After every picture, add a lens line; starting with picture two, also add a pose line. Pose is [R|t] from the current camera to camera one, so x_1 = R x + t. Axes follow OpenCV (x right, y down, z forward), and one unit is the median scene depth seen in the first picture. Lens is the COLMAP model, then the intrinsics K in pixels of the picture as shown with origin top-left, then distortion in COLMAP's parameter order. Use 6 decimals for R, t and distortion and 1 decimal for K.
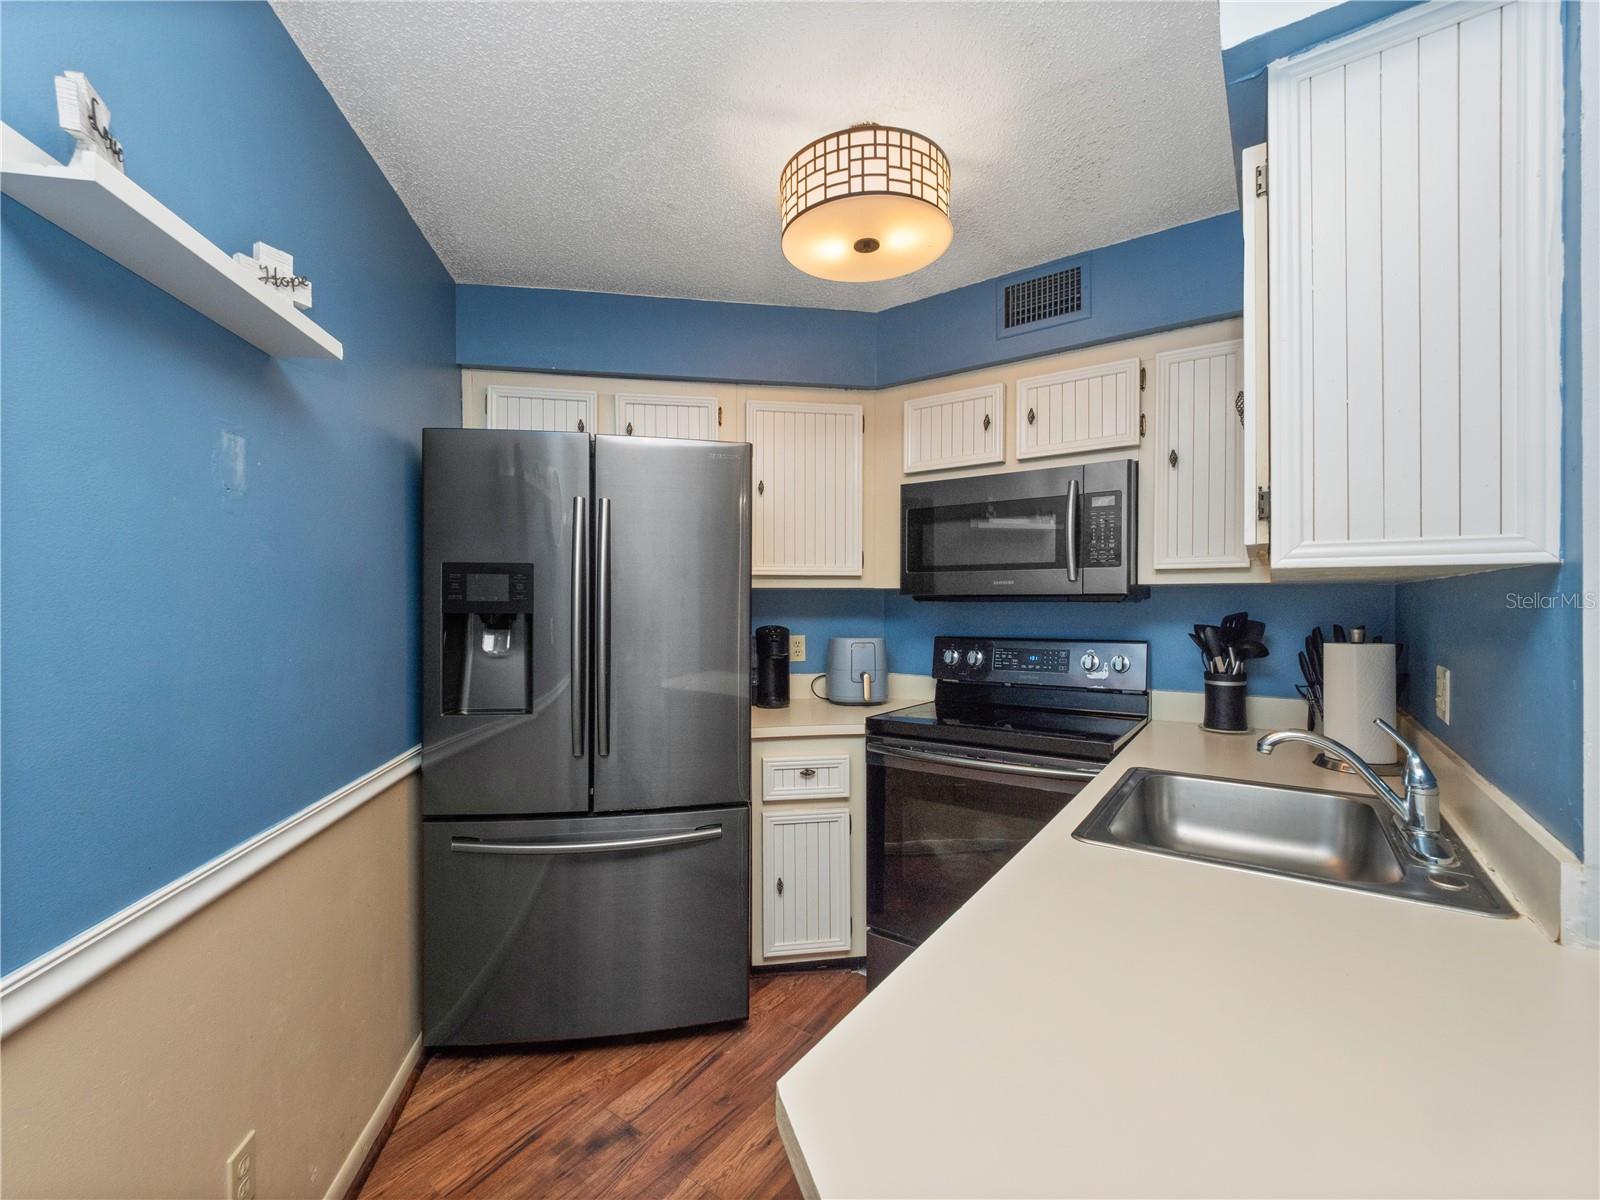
lens RADIAL K [[678.5, 0, 788.0], [0, 678.5, 614.2], [0, 0, 1]] dist [0.001688, -0.007925]
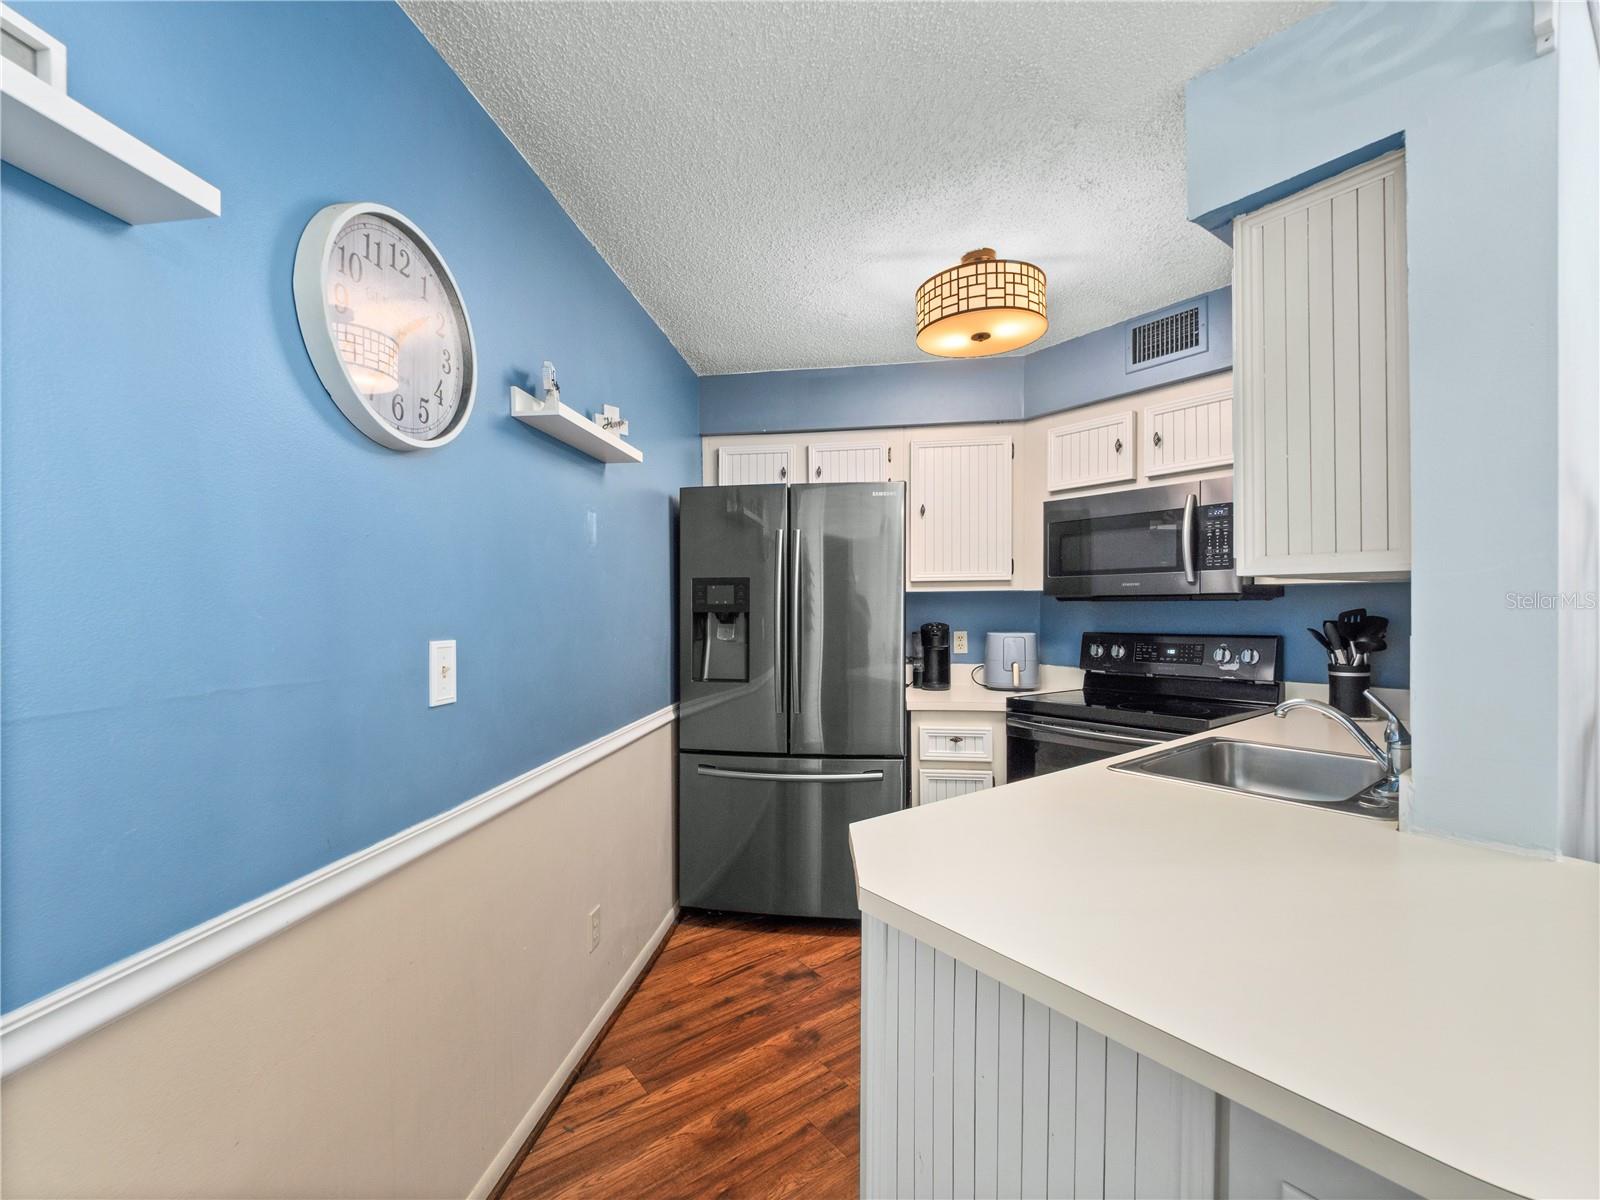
lens RADIAL K [[678.5, 0, 788.0], [0, 678.5, 614.2], [0, 0, 1]] dist [0.001688, -0.007925]
pose [[0.952653, -0.003289, -0.304040, 0.122749], [0.002138, 0.999989, -0.004121, 0.008010], [0.304051, 0.003276, 0.952650, -0.304373]]
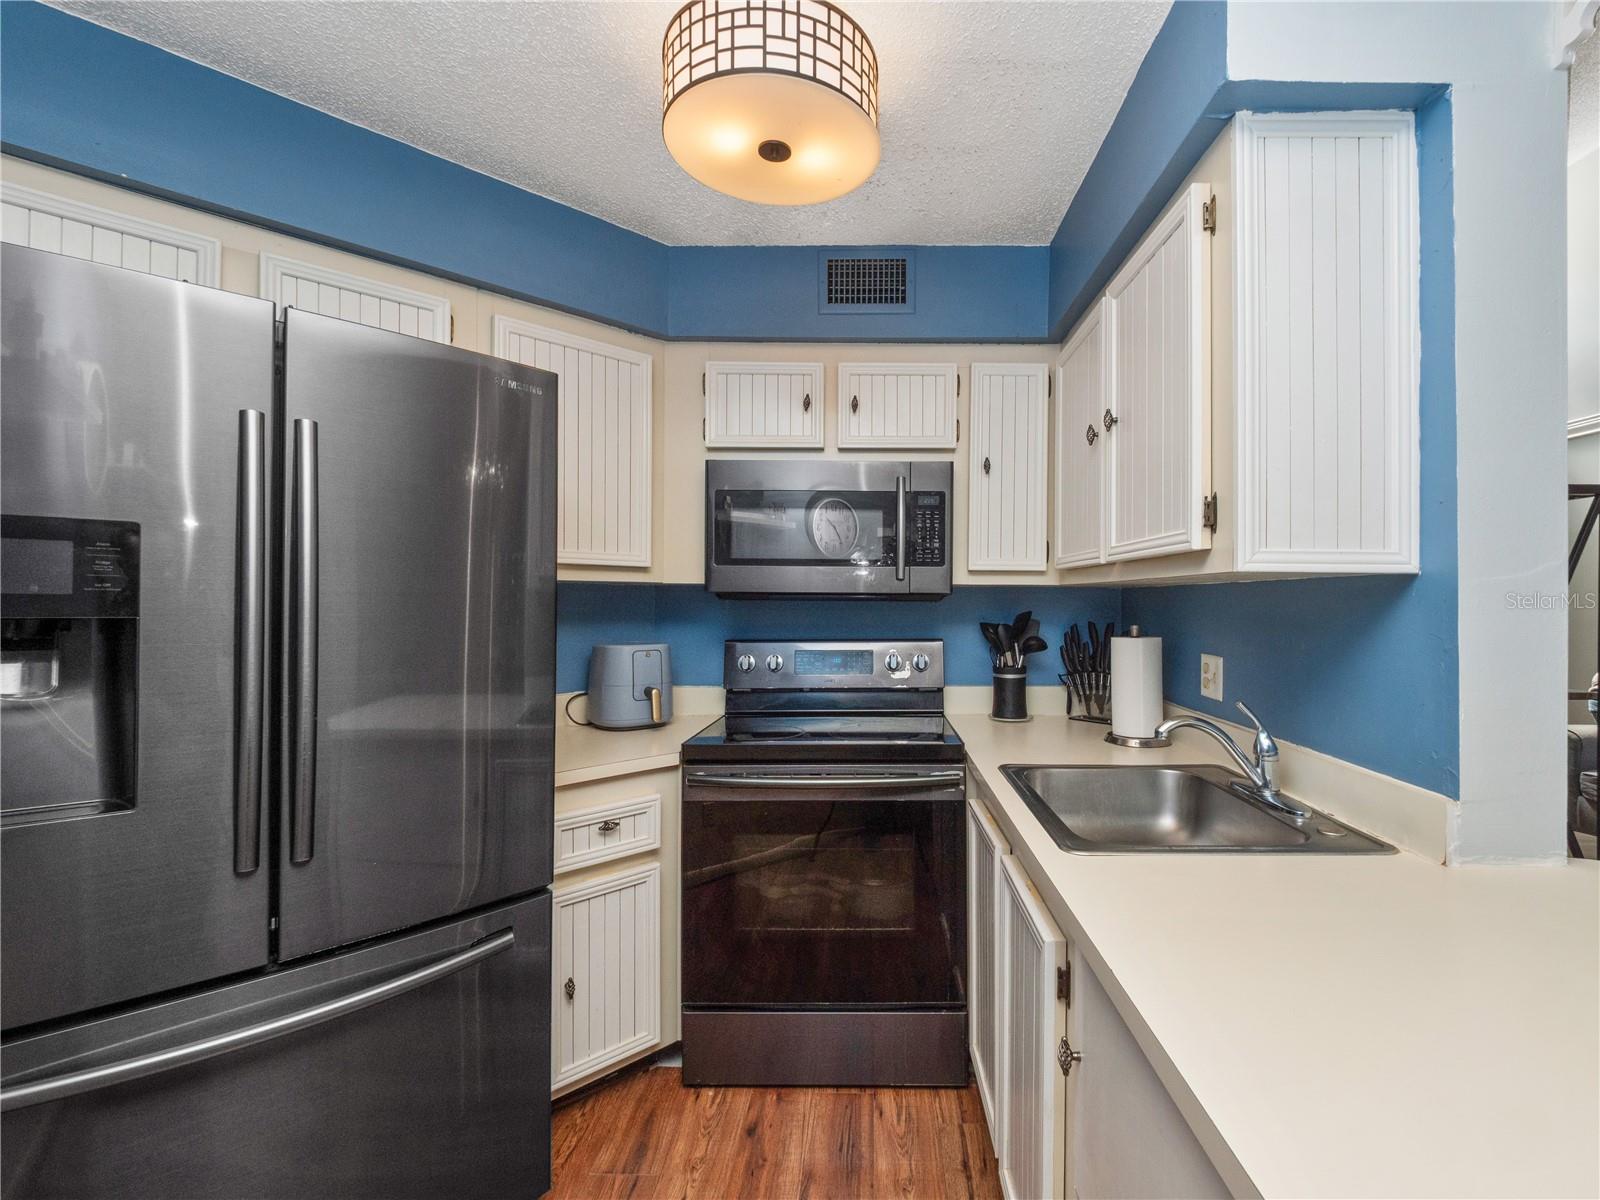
lens RADIAL K [[712.9, 0, 877.4], [0, 712.9, 606.8], [0, 0, 1]] dist [0.001146, -0.011636]
pose [[0.808149, 0.000775, 0.588978, -0.214573], [0.004852, 0.999956, -0.007972, -0.002307], [-0.588958, 0.009300, 0.808110, 0.202017]]
